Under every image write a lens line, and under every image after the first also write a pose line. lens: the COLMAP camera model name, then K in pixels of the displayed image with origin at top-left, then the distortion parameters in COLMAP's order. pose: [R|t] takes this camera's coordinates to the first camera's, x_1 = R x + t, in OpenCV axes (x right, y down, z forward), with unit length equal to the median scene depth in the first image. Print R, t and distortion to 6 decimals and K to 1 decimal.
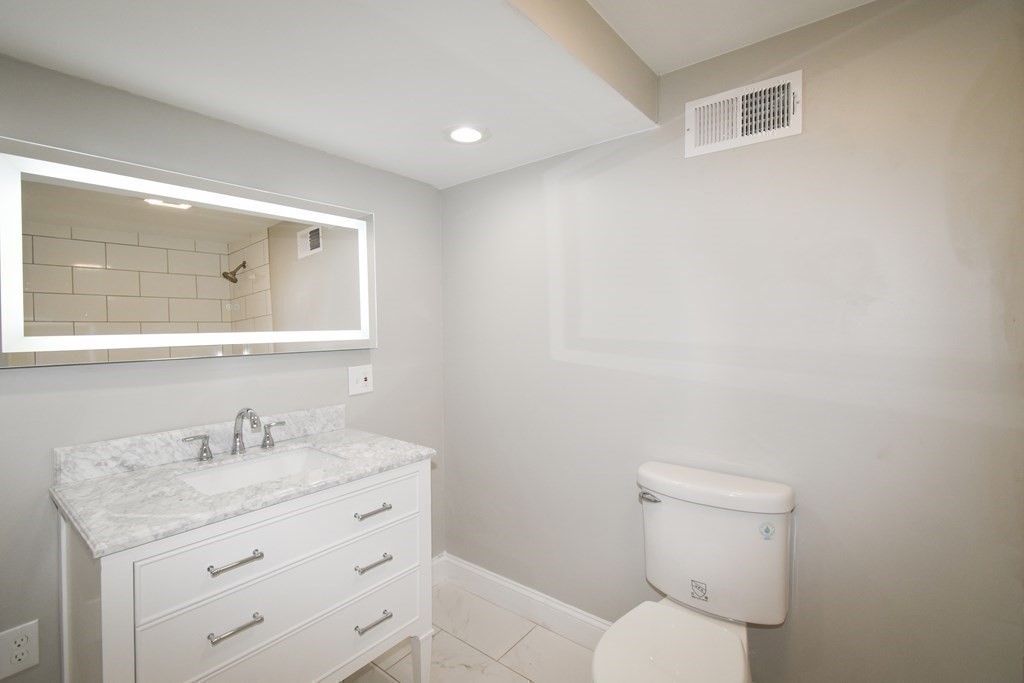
lens RADIAL K [[453.7, 0, 510.2], [0, 453.7, 327.4], [0, 0, 1]] dist [0.002523, -0.000553]
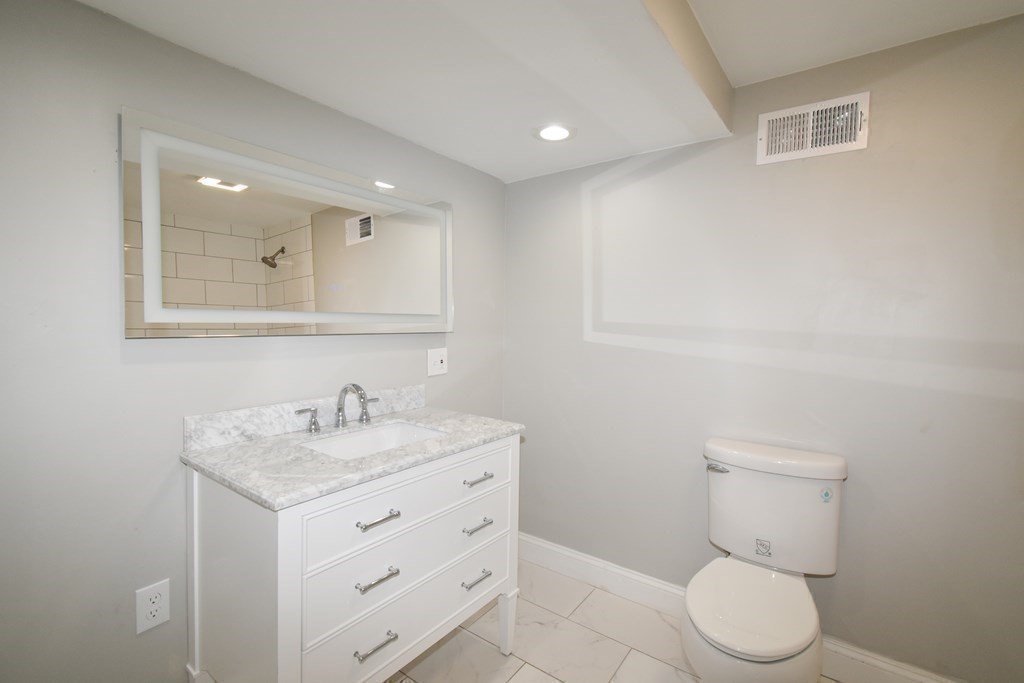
lens RADIAL K [[449.0, 0, 516.2], [0, 449.0, 337.9], [0, 0, 1]] dist [0.002684, -0.000018]
pose [[0.997172, 0.022604, 0.071680, -0.291493], [-0.024531, 0.999358, 0.026118, 0.036655], [-0.071043, -0.027803, 0.997086, -0.068197]]
